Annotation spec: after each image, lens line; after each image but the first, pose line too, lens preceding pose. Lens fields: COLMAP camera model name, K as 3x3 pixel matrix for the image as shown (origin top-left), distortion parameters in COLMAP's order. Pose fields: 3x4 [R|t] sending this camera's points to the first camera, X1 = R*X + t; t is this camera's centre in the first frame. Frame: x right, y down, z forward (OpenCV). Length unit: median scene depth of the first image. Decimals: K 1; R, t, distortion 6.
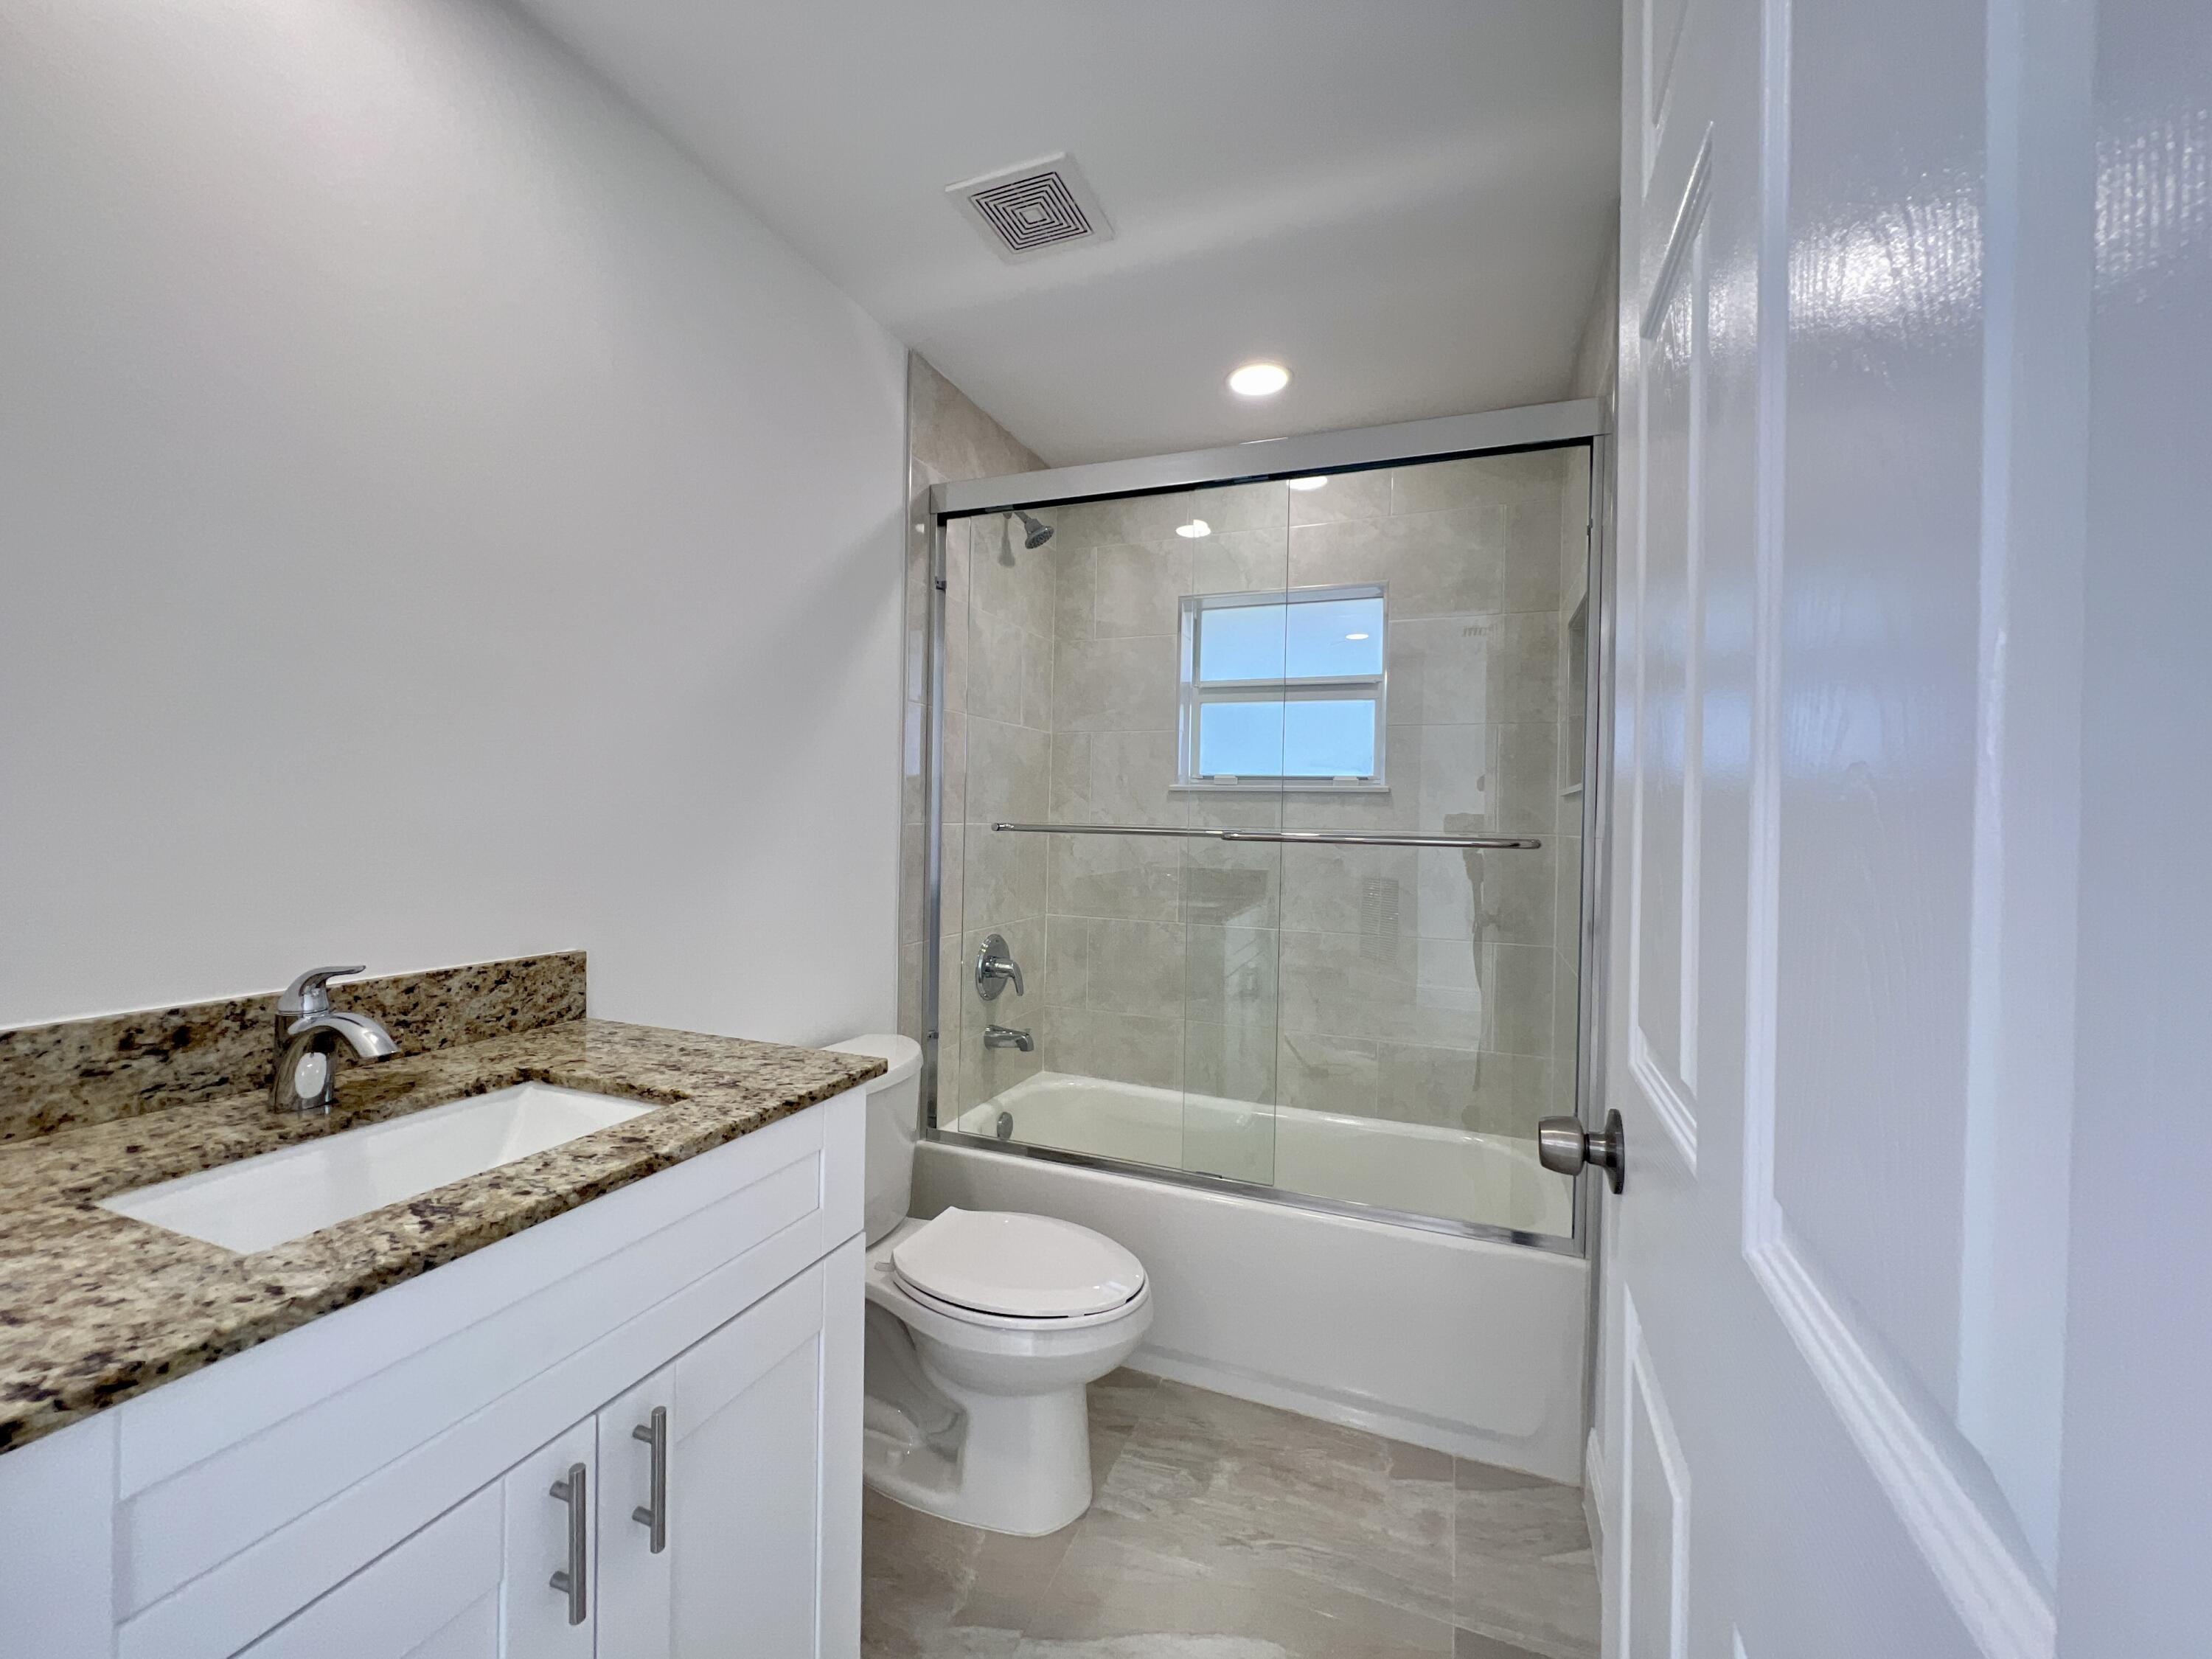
lens RADIAL K [[887.9, 0, 1099.1], [0, 887.9, 827.7], [0, 0, 1]] dist [-0.003250, 0.000659]
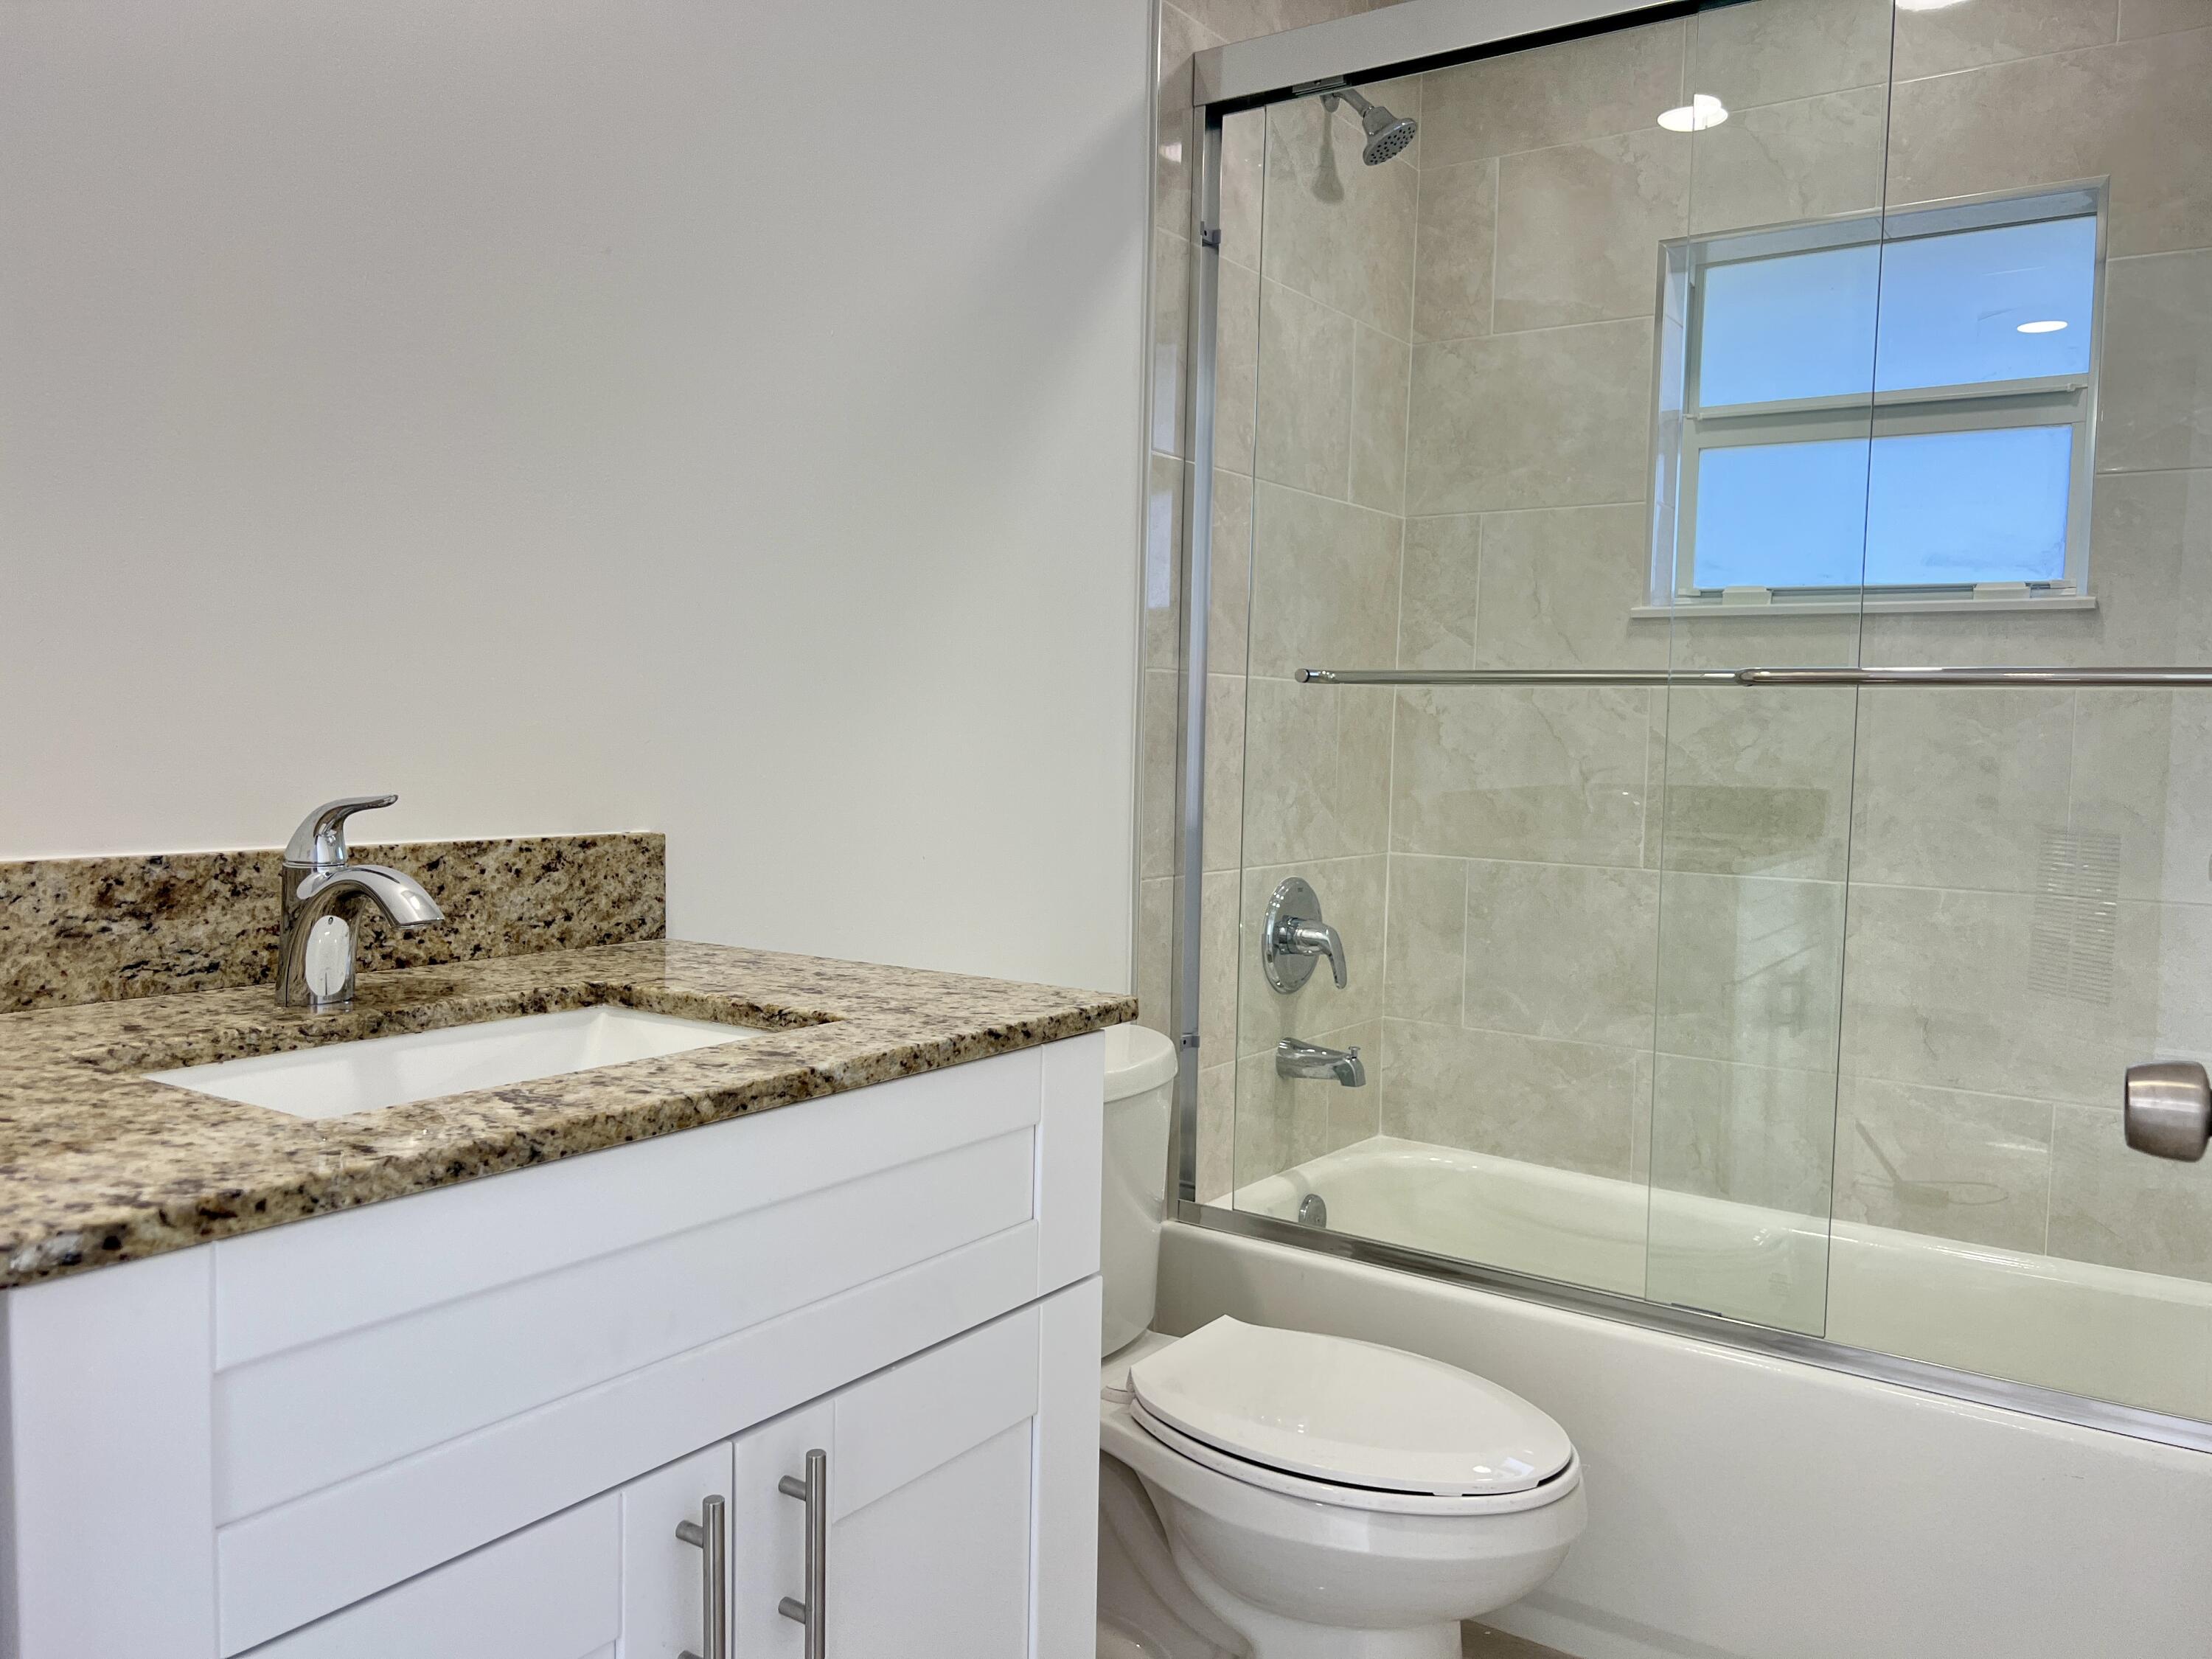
lens RADIAL K [[1659.0, 0, 1098.5], [0, 1659.0, 840.2], [0, 0, 1]] dist [0.037369, -0.044945]
pose [[0.974677, 0.015882, -0.223055, -0.010881], [-0.004121, 0.998581, 0.053097, 0.064993], [0.223582, -0.050833, 0.973359, -0.067496]]
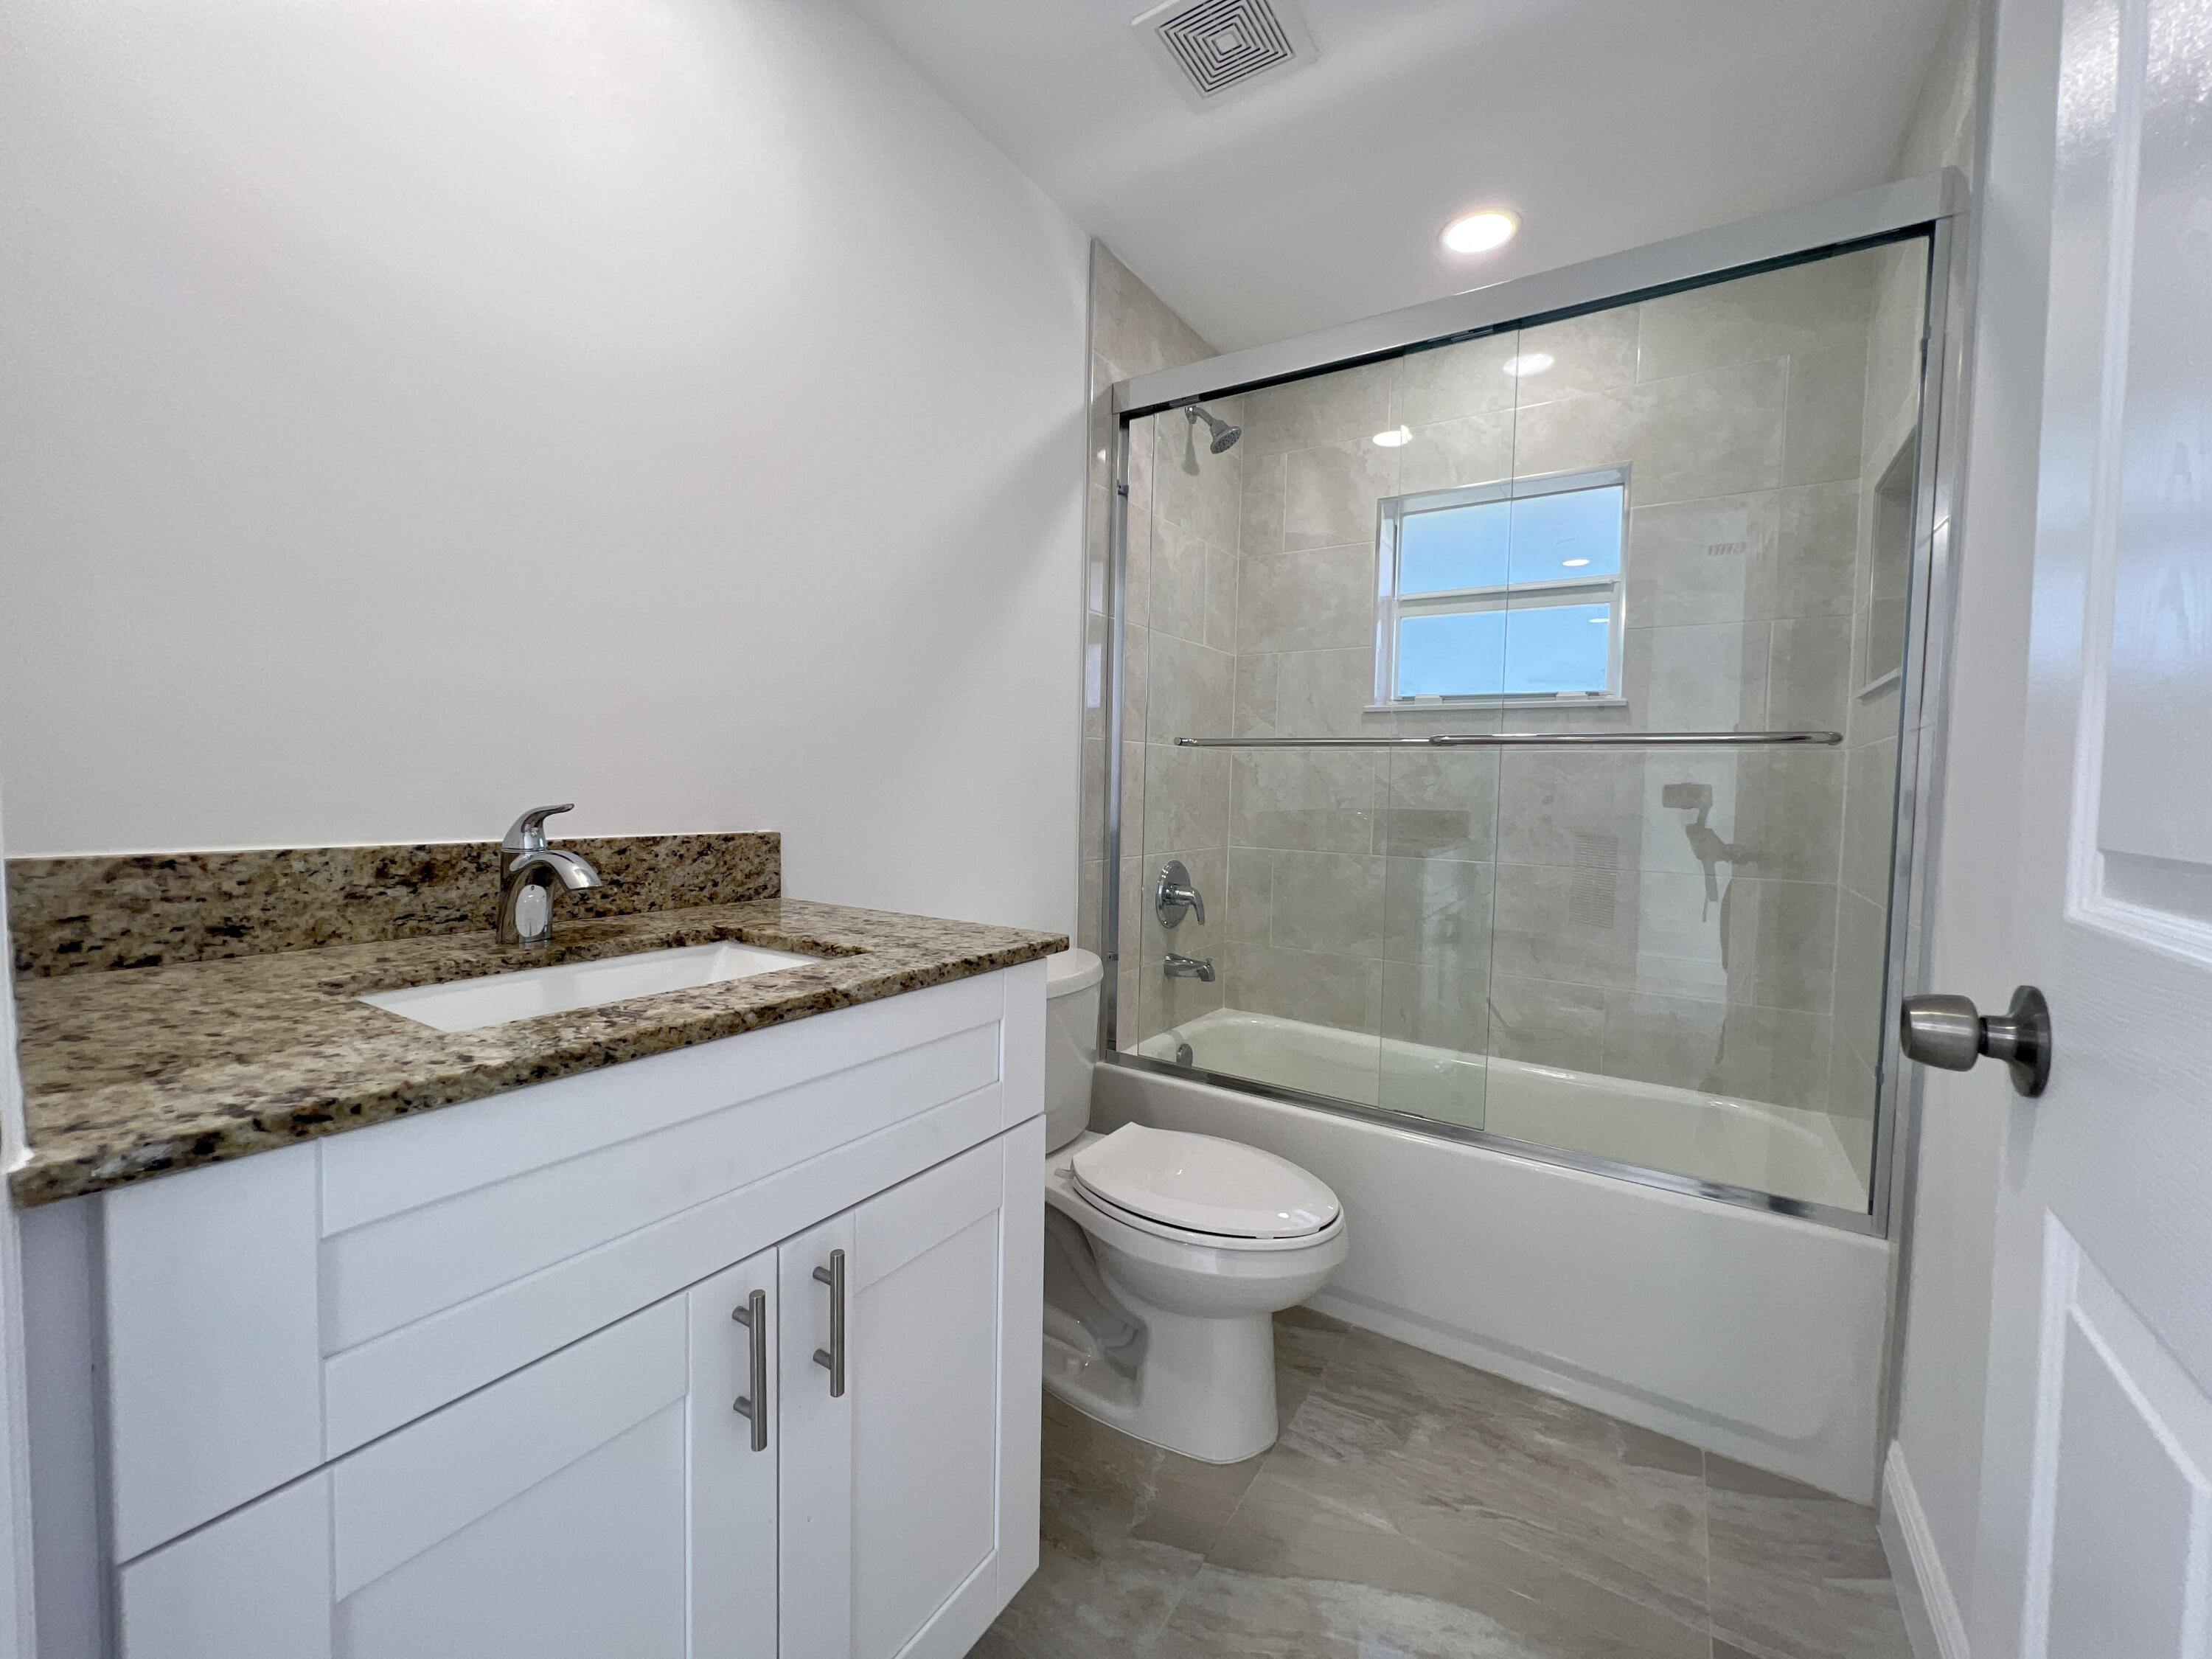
lens RADIAL K [[884.7, 0, 1098.3], [0, 884.7, 825.6], [0, 0, 1]] dist [-0.005120, 0.001721]
pose [[0.980503, 0.010713, -0.196213, -0.017511], [-0.004169, 0.999422, 0.033736, 0.077684], [0.196461, -0.032260, 0.979981, 0.063288]]
